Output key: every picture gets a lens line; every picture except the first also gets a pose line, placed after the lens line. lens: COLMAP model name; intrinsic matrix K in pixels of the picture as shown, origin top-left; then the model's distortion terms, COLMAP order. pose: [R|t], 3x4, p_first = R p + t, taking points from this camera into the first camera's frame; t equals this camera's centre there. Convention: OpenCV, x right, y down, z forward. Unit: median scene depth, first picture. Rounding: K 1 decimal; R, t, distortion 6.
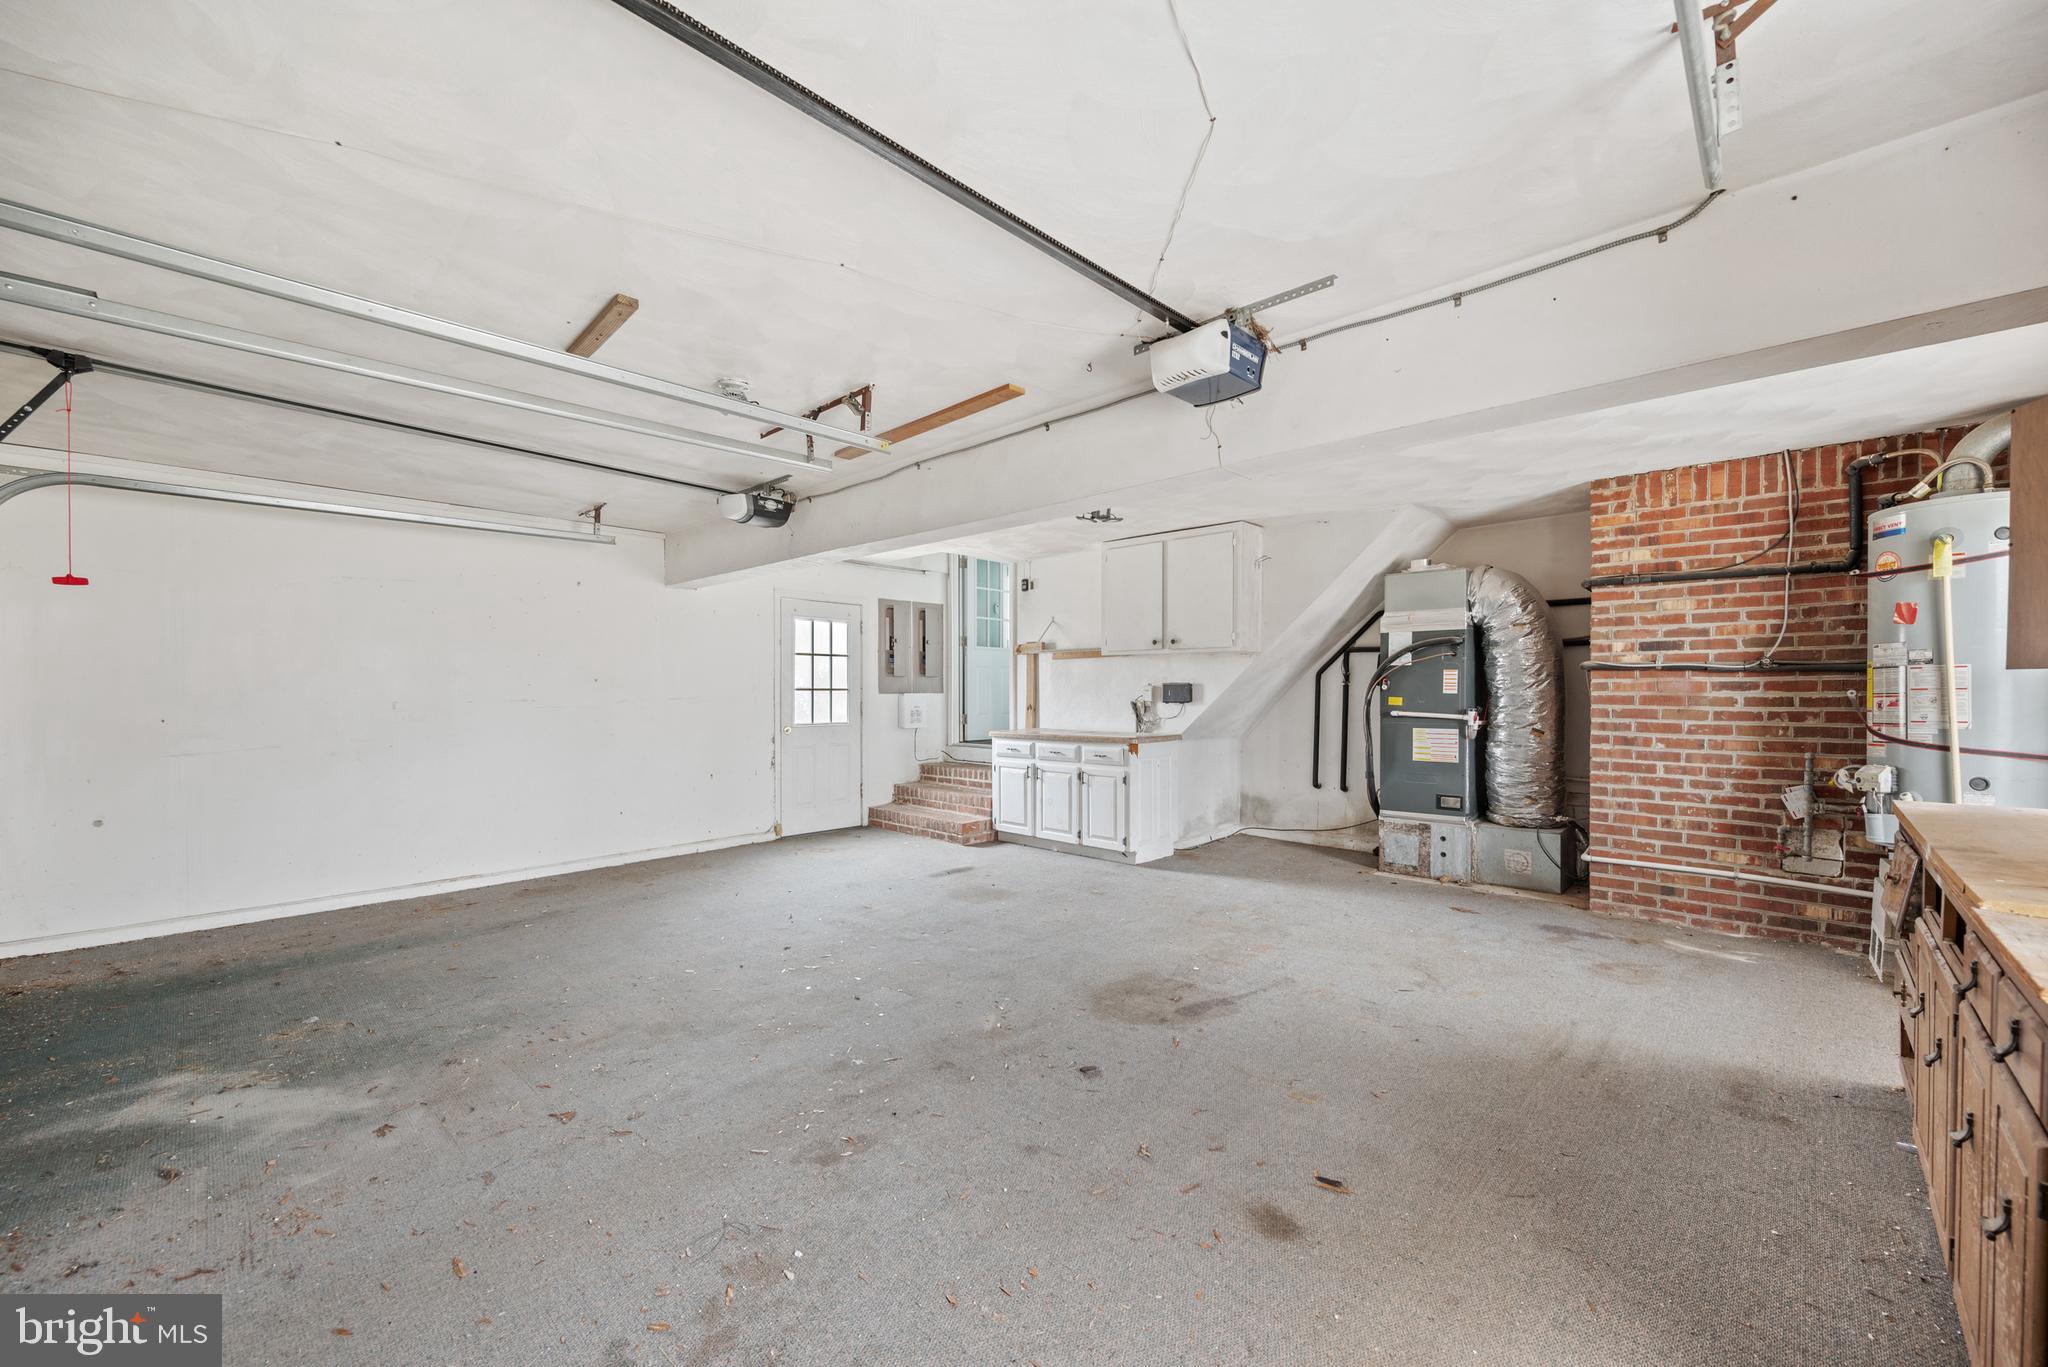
lens RADIAL K [[813.9, 0, 1026.3], [0, 813.9, 689.4], [0, 0, 1]] dist [-0.000416, -0.000454]
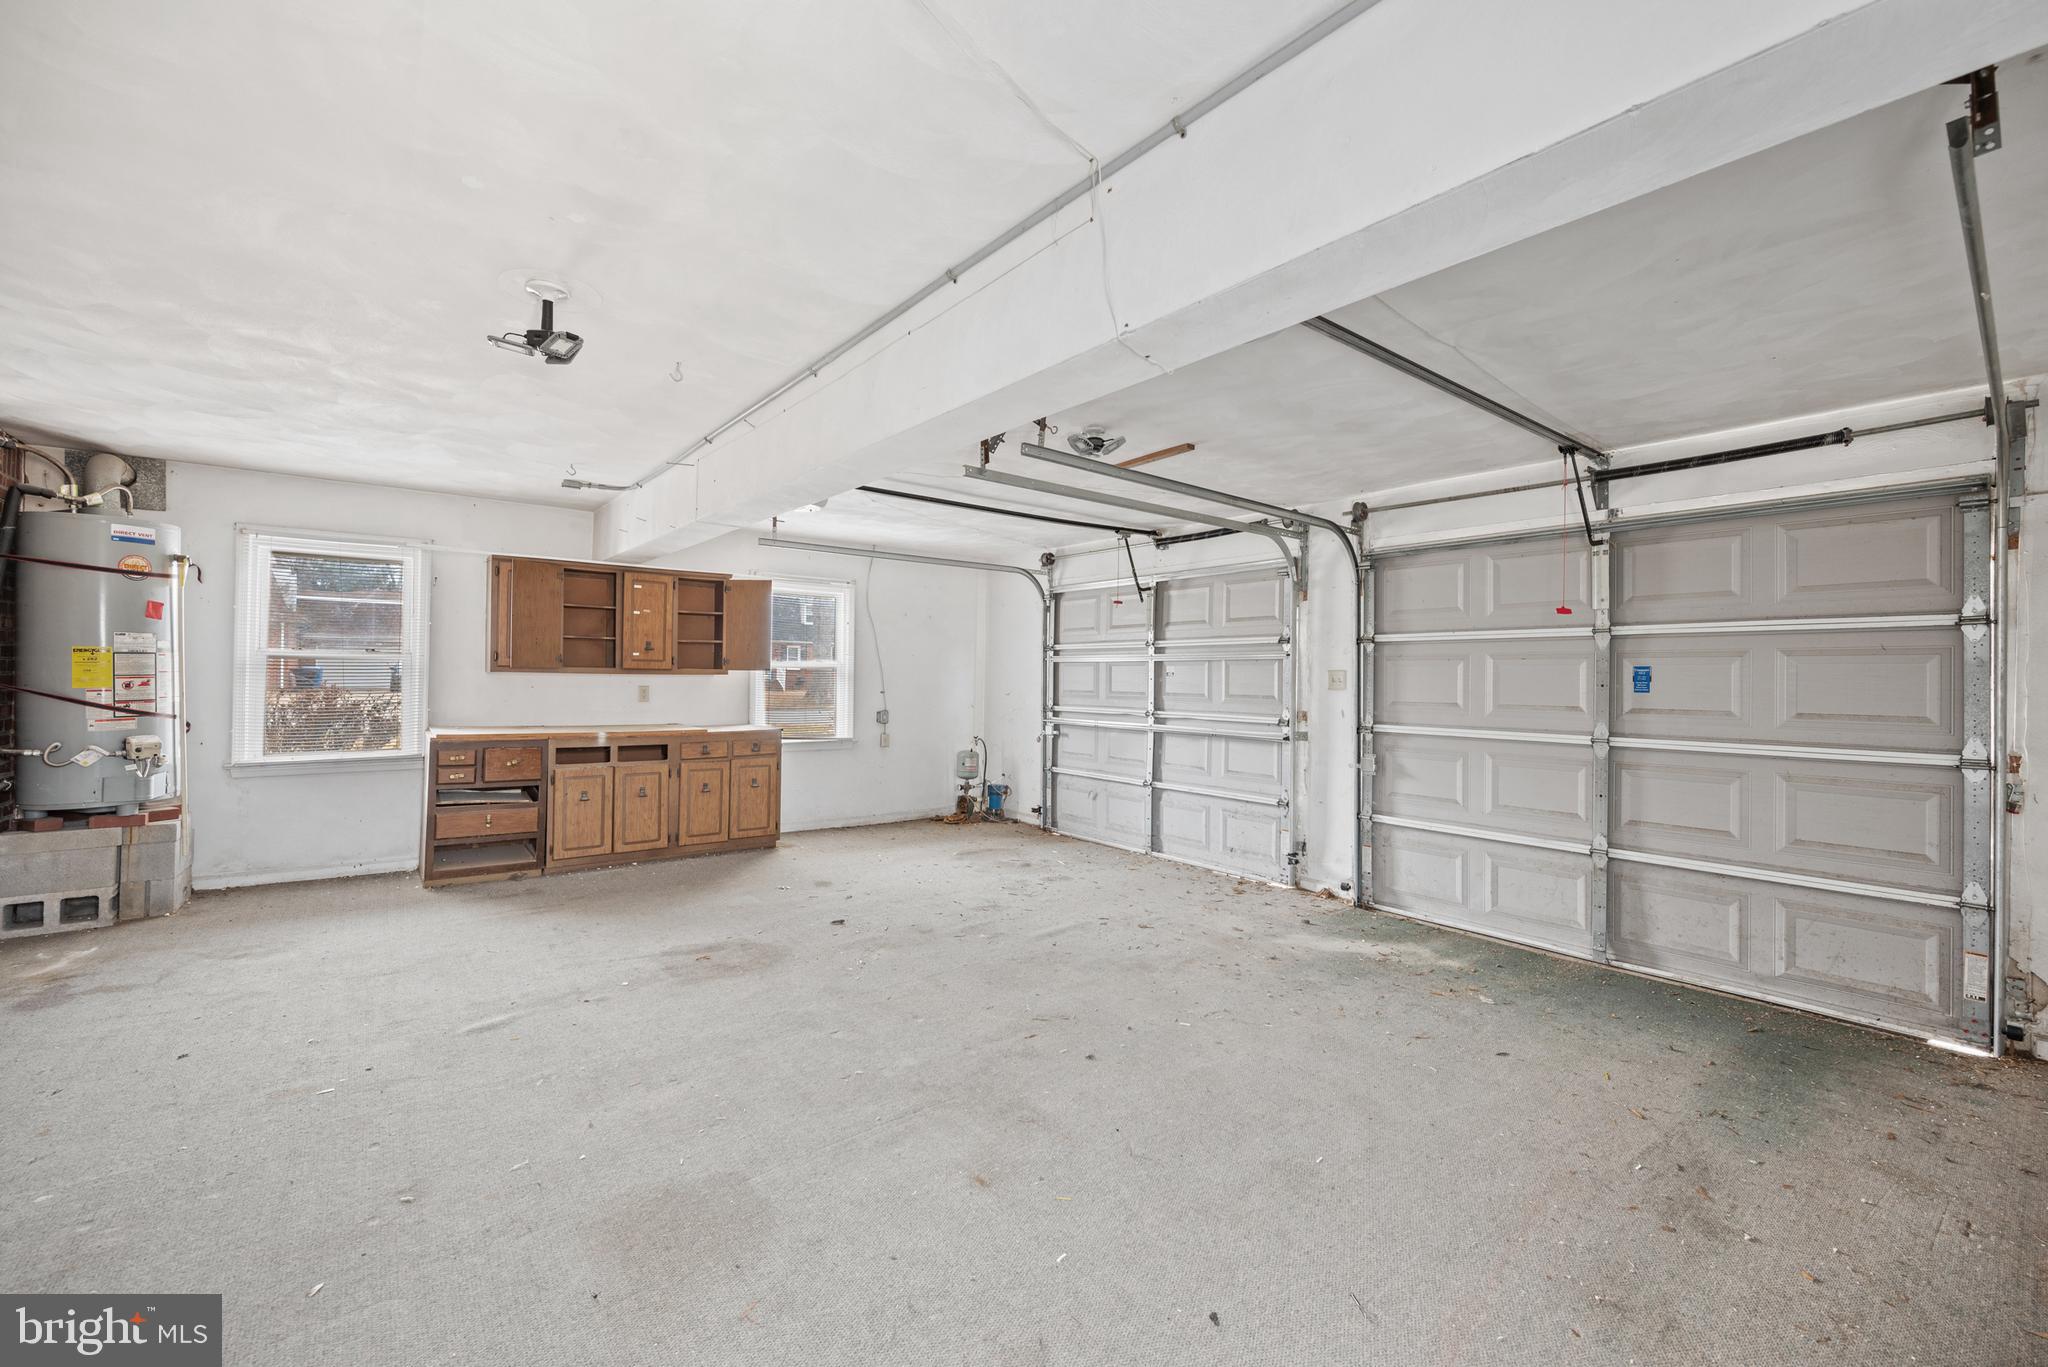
lens RADIAL K [[813.9, 0, 1021.6], [0, 813.9, 678.2], [0, 0, 1]] dist [-0.000416, -0.000454]
pose [[-0.991034, -0.013929, 0.132883, -0.420346], [-0.014058, 0.999901, -0.000032, -0.009549], [-0.132870, -0.001900, -0.991132, 2.208843]]
